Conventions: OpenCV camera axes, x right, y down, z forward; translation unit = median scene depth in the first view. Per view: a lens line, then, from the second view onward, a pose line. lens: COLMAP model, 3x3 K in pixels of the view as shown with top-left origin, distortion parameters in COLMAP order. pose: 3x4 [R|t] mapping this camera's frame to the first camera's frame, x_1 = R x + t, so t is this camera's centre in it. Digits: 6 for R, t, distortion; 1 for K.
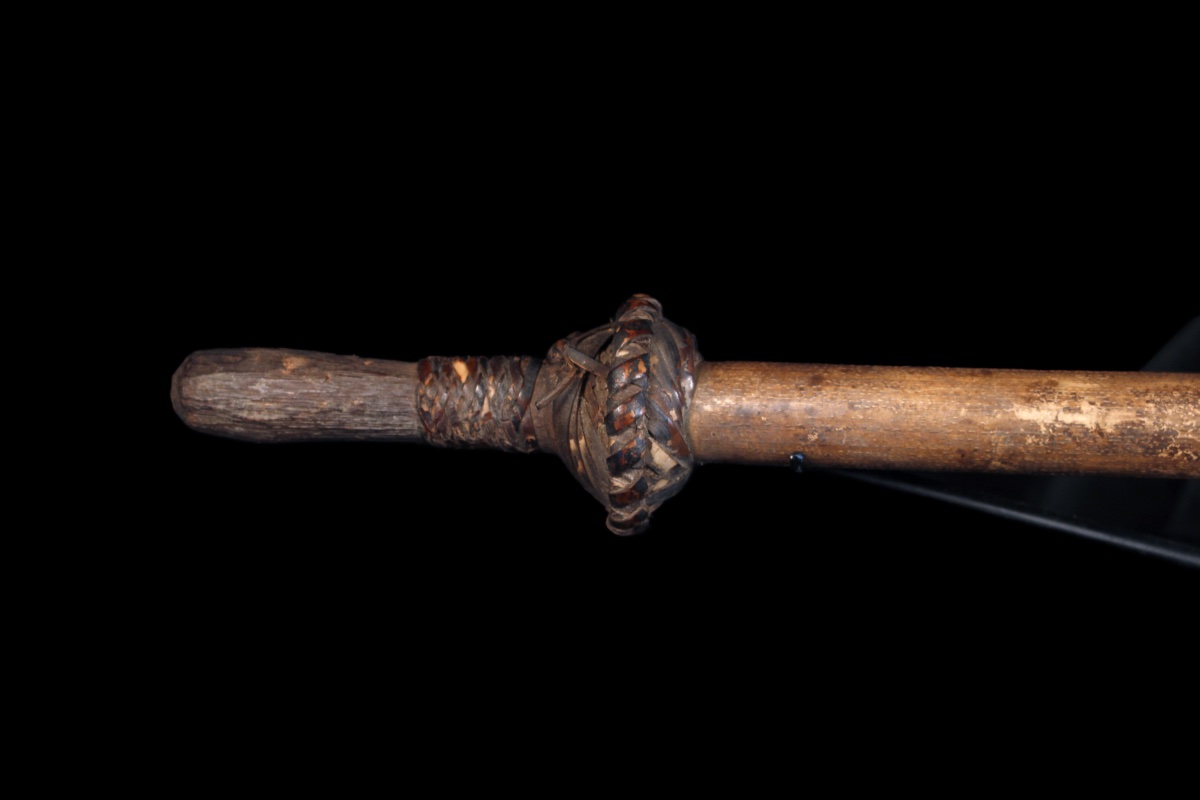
lens RADIAL K [[2874.0, 0, 600.0], [0, 2874.0, 400.0], [0, 0, 1]] dist [0.037639, 0.268844]
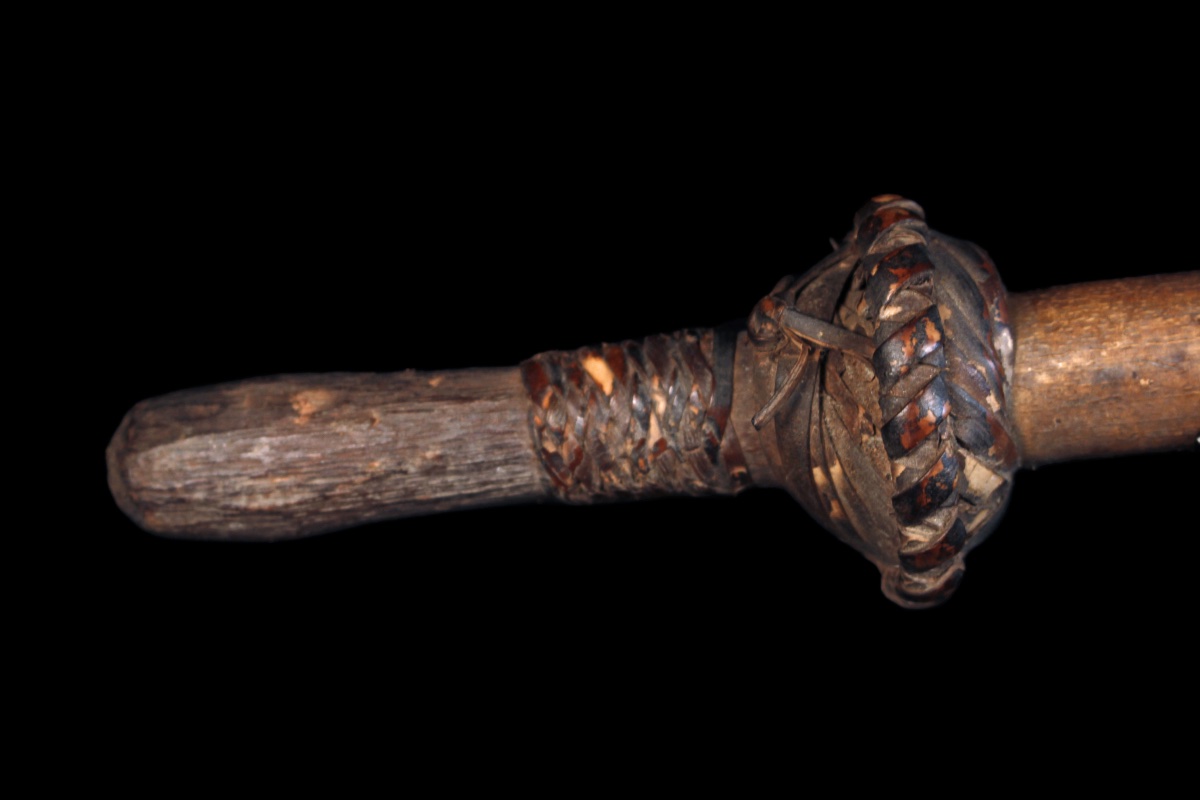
lens RADIAL K [[2874.0, 0, 600.0], [0, 2874.0, 400.0], [0, 0, 1]] dist [0.037639, 0.268844]
pose [[0.986560, -0.159346, 0.036157, -0.070412], [0.155670, 0.983849, 0.088358, -0.056622], [-0.049653, -0.081542, 0.995432, 0.420022]]
